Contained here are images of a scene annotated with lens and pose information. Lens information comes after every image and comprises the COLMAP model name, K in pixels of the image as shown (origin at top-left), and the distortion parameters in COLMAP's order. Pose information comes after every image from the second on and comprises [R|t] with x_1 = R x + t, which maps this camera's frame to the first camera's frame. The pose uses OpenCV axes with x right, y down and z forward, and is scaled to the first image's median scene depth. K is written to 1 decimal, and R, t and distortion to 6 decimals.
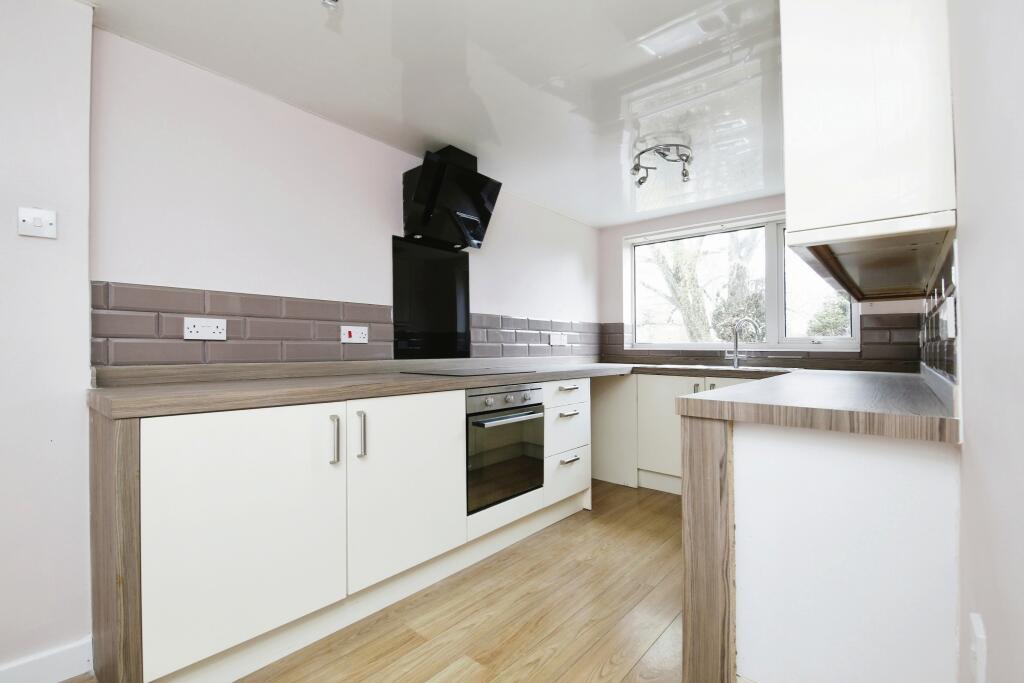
lens RADIAL K [[449.3, 0, 515.6], [0, 449.3, 343.5], [0, 0, 1]] dist [-0.012508, -0.003364]
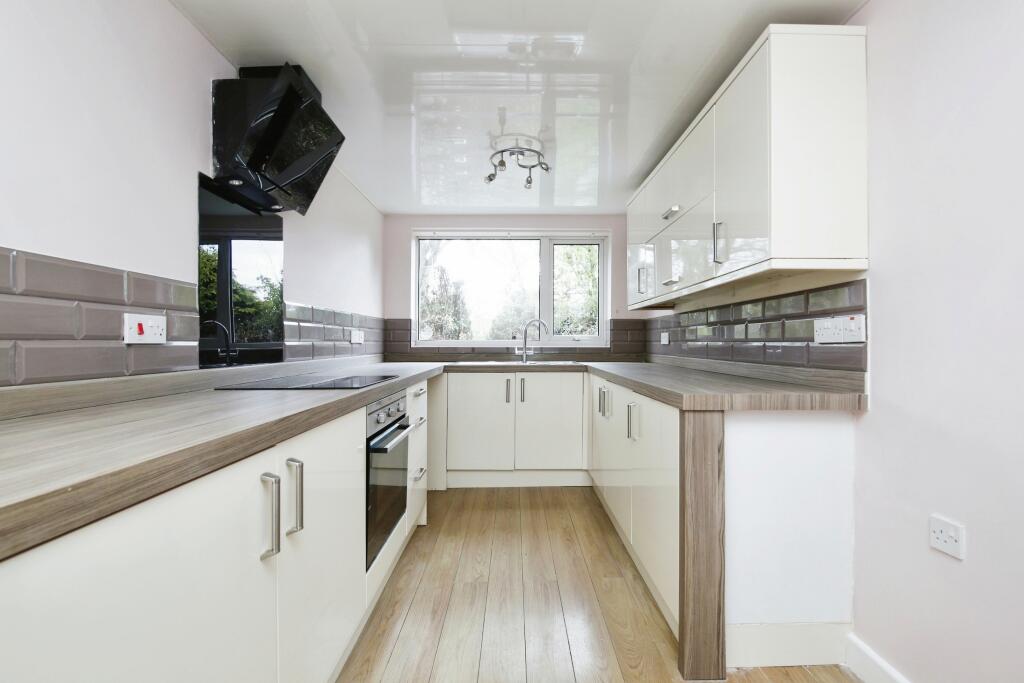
lens RADIAL K [[449.3, 0, 514.3], [0, 449.3, 338.4], [0, 0, 1]] dist [-0.012508, -0.003364]
pose [[0.751922, 0.001903, 0.659249, -0.335057], [-0.002075, 0.999998, -0.000520, -0.007426], [-0.659248, -0.000977, 0.751925, 0.224420]]
